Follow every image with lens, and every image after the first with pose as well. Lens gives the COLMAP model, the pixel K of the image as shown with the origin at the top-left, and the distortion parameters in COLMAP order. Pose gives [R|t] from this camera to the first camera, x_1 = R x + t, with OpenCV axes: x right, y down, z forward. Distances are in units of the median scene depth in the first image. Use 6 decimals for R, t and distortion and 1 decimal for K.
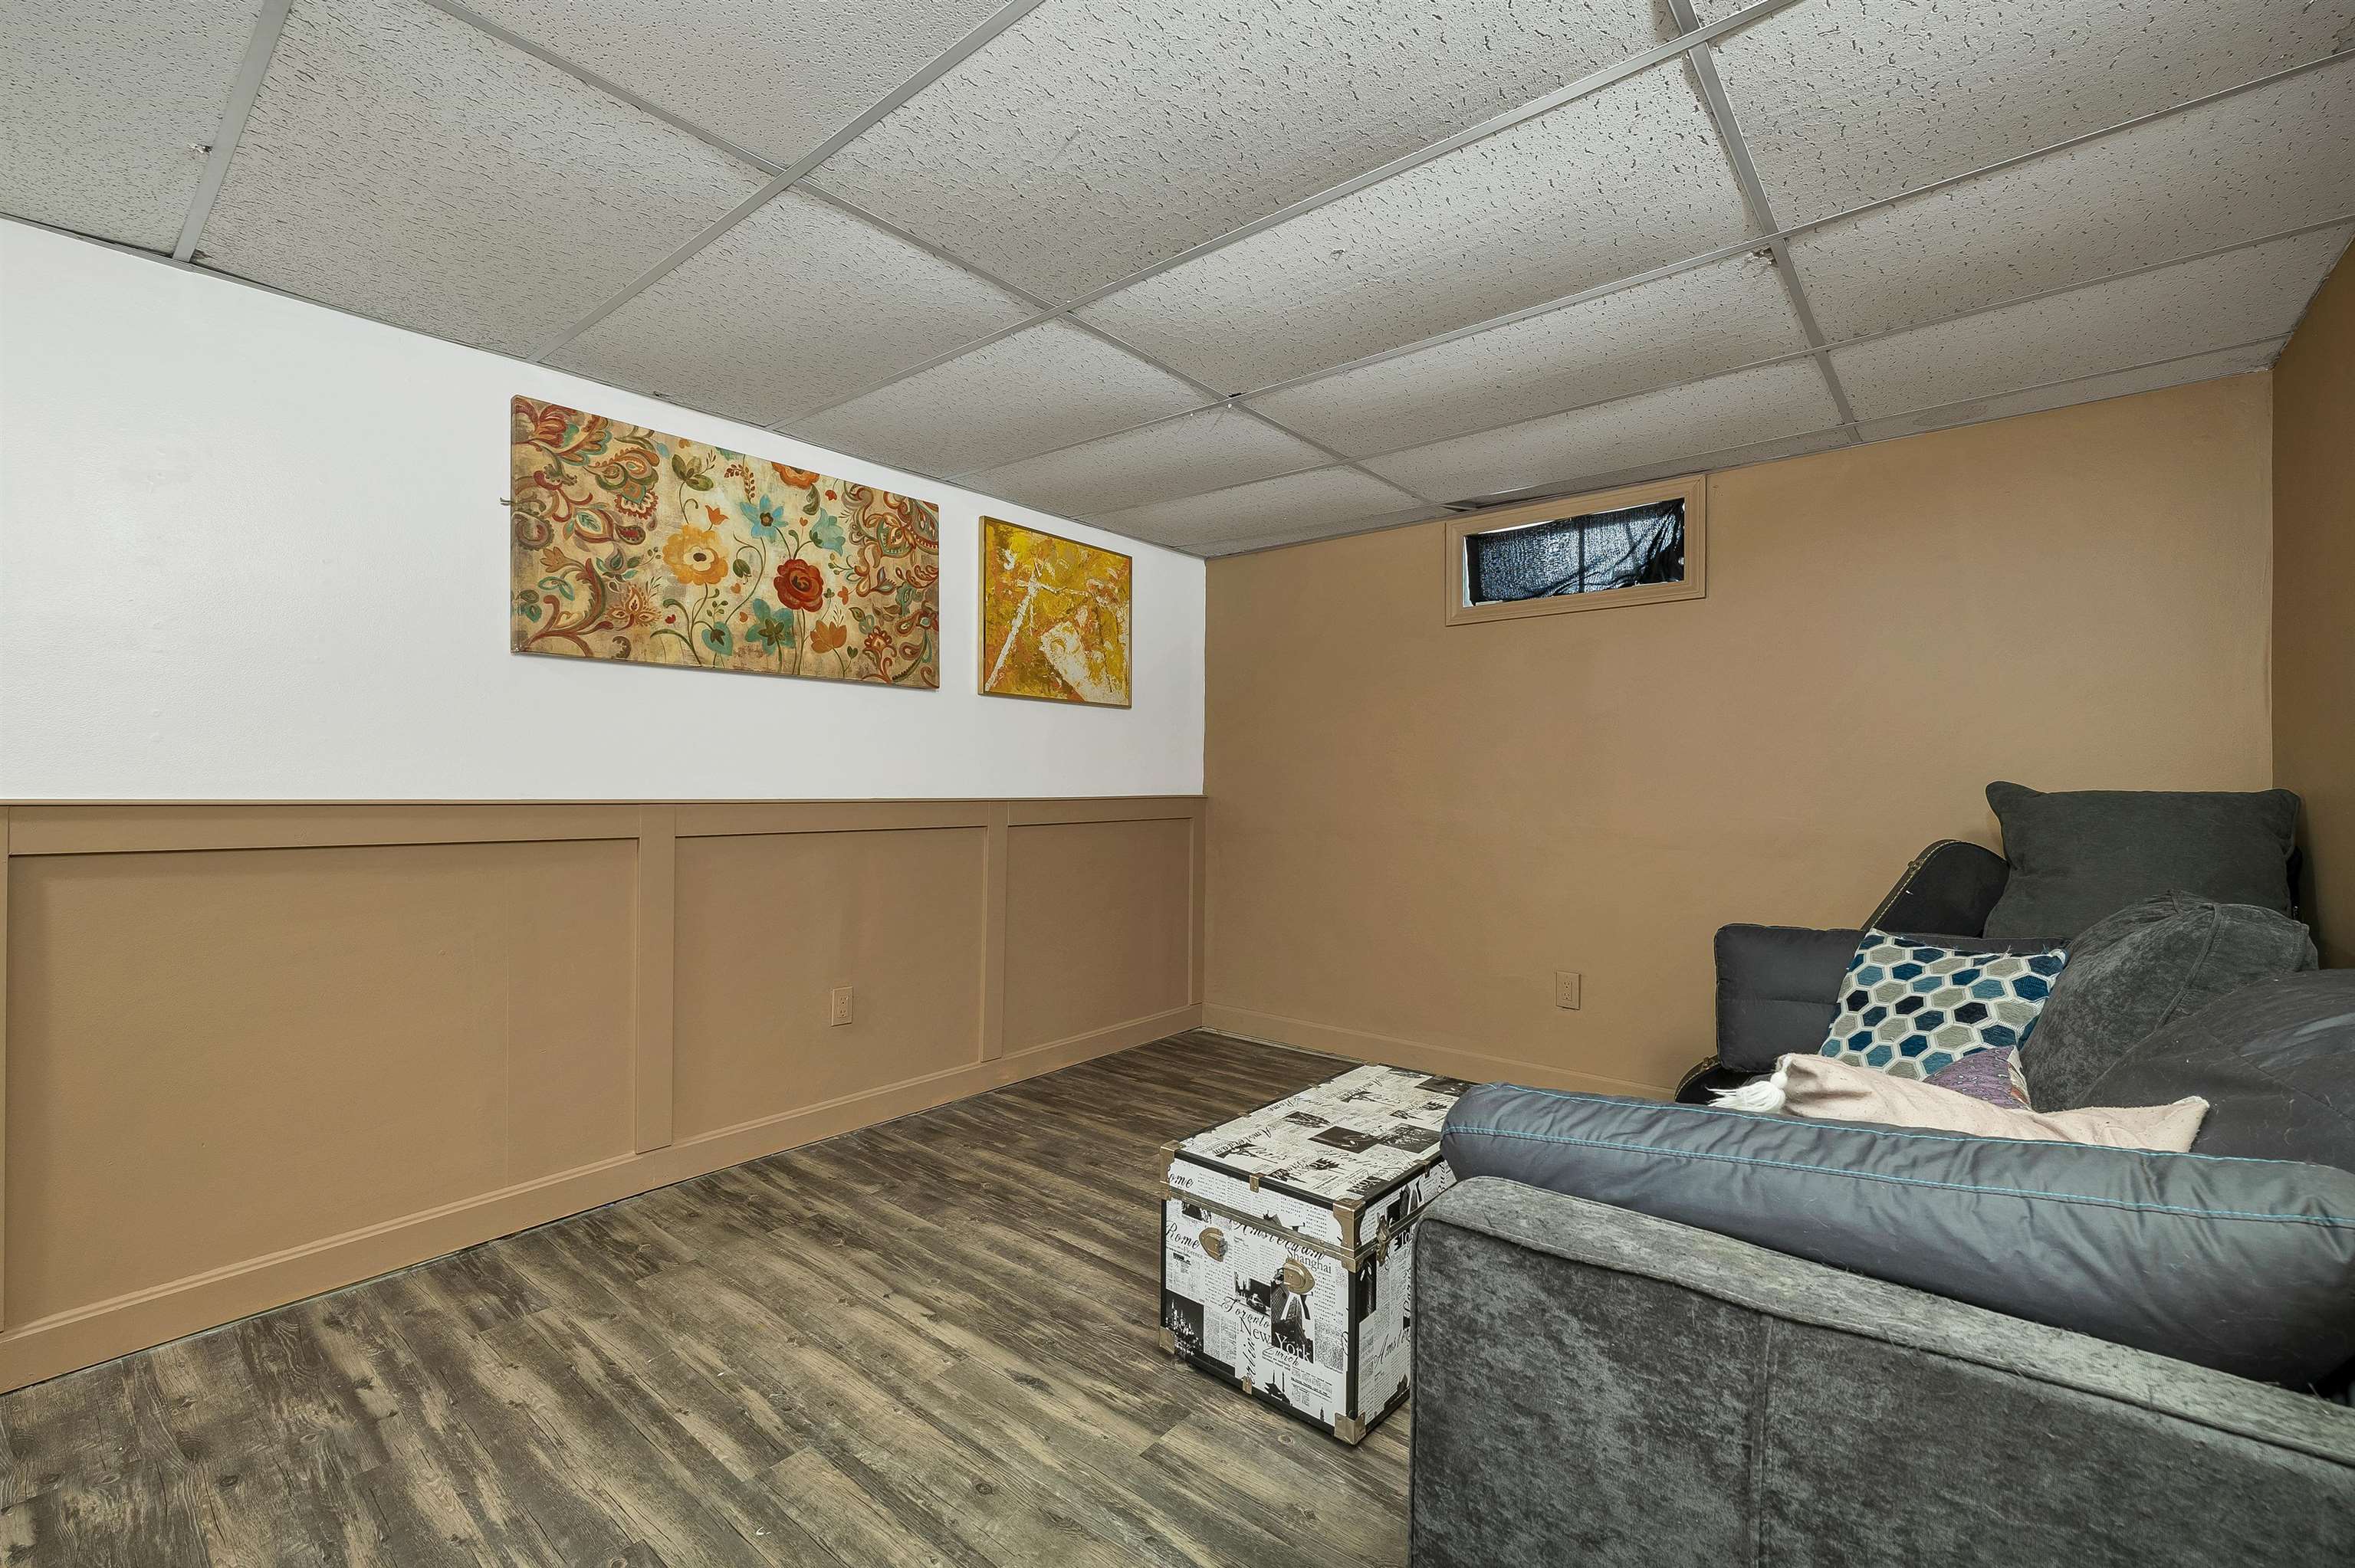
lens RADIAL K [[997.5, 0, 1173.2], [0, 997.5, 787.1], [0, 0, 1]] dist [-0.001439, 0.000002]
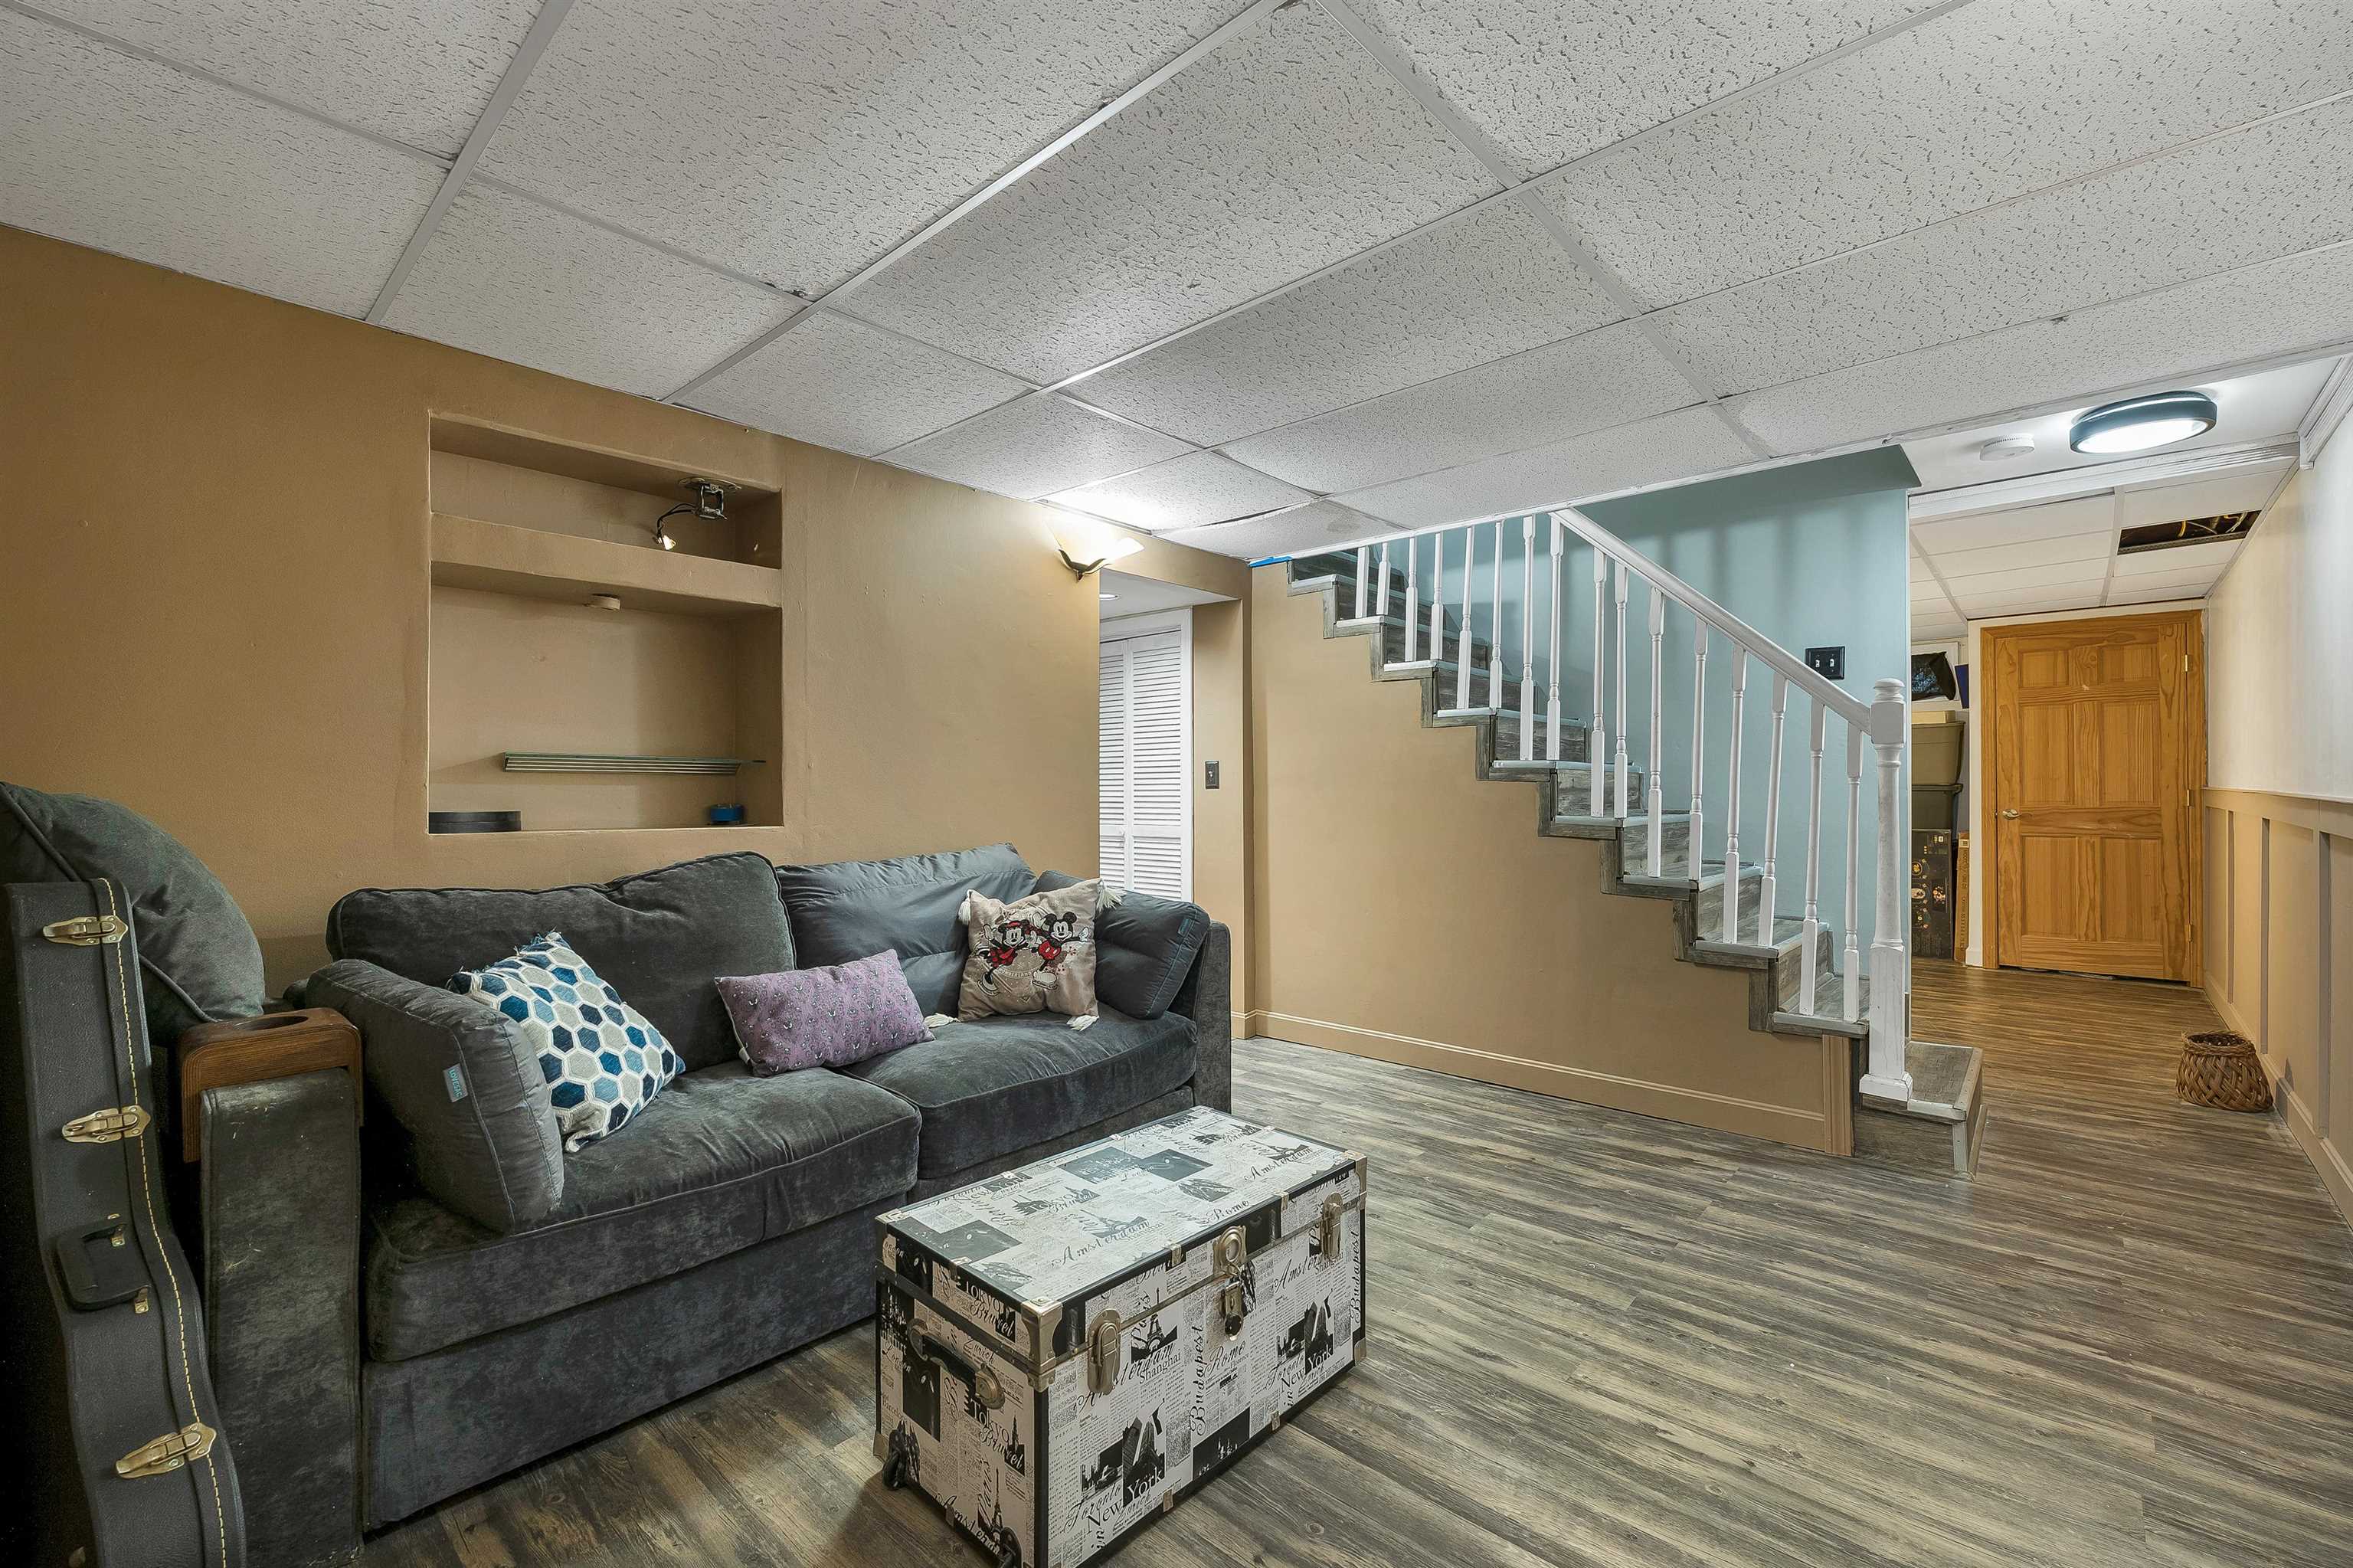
lens RADIAL K [[996.8, 0, 1172.2], [0, 996.8, 787.1], [0, 0, 1]] dist [-0.001439, 0.000002]
pose [[-0.998754, -0.004483, 0.049697, 0.135401], [-0.004224, 0.999977, 0.005316, -0.008798], [-0.049719, 0.005099, -0.998750, 2.048680]]
